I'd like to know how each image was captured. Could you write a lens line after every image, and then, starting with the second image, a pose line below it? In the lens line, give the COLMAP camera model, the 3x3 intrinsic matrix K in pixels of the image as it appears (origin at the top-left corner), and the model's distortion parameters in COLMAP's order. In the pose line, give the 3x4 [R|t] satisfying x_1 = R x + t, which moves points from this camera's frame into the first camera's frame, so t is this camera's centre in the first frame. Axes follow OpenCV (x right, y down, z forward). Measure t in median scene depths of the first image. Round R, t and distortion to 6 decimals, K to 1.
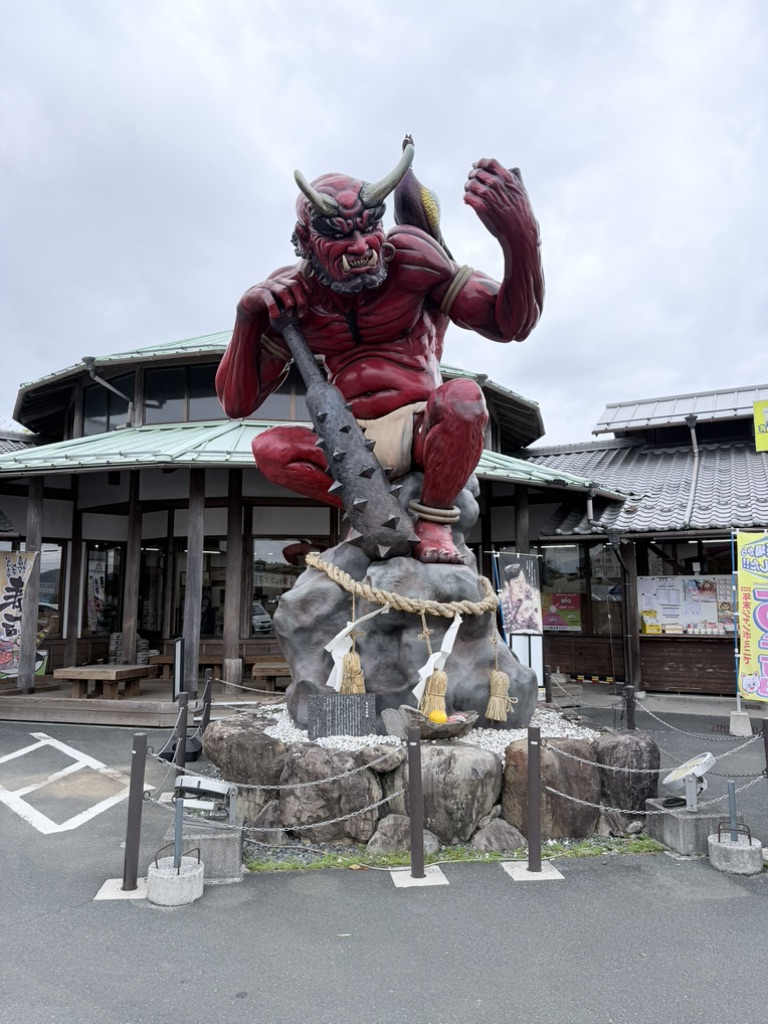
lens RADIAL K [[726.0, 0, 376.7], [0, 726.0, 515.7], [0, 0, 1]] dist [0.113863, -0.238269]
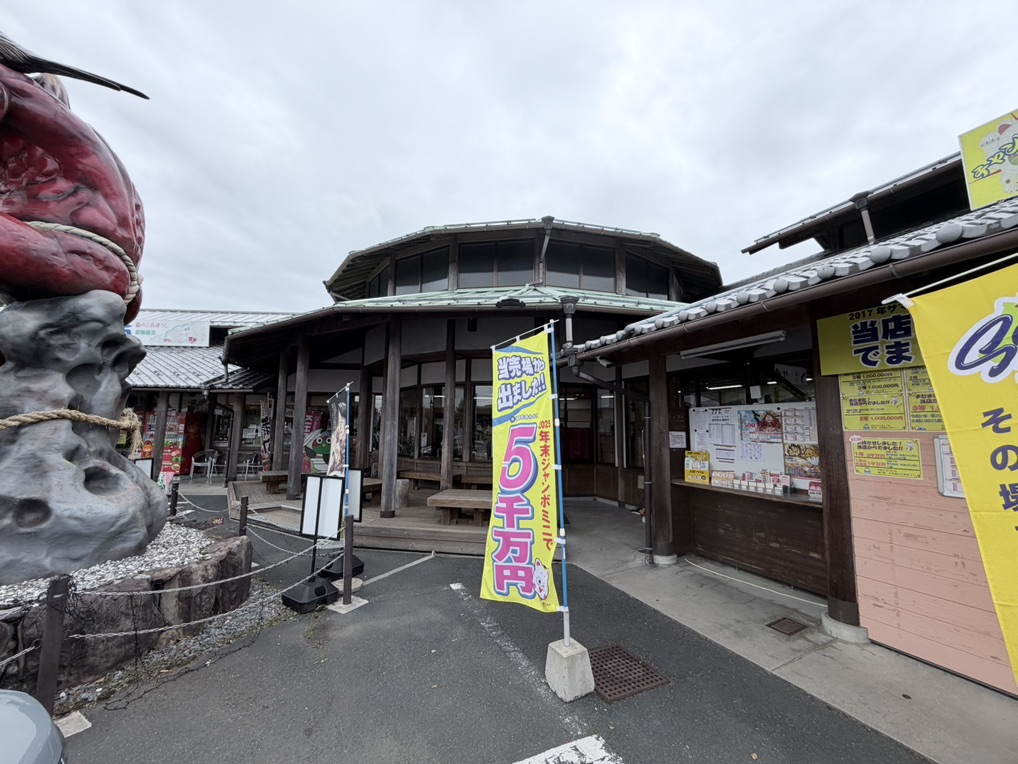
lens RADIAL K [[413.6, 0, 509.0], [0, 413.6, 382.0], [0, 0, 1]] dist [-0.000521, -0.000090]
pose [[0.777001, -0.060099, -0.626624, 0.949135], [0.060459, 0.997955, -0.020746, 0.102315], [0.626590, -0.021765, 0.779045, 1.038693]]
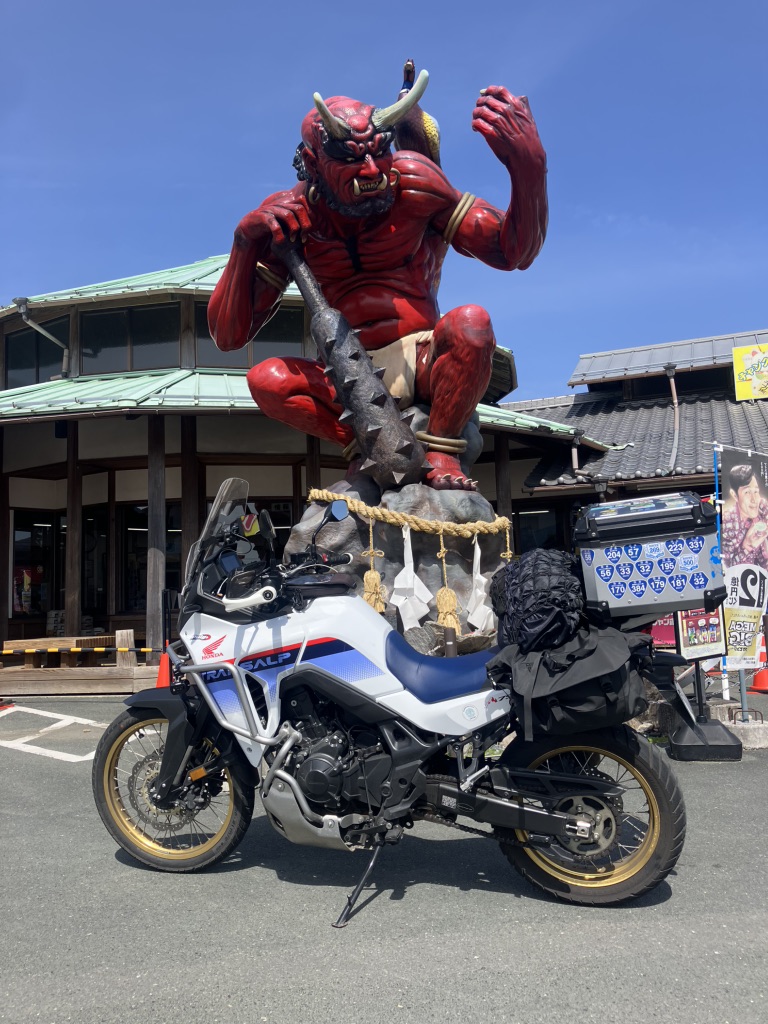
lens RADIAL K [[851.3, 0, 384.2], [0, 851.3, 519.2], [0, 0, 1]] dist [0.066545, -0.242328]
pose [[0.995168, -0.021929, 0.095709, -0.113841], [0.019840, 0.999545, 0.022725, 0.072845], [-0.096163, -0.020716, 0.995150, -0.150389]]
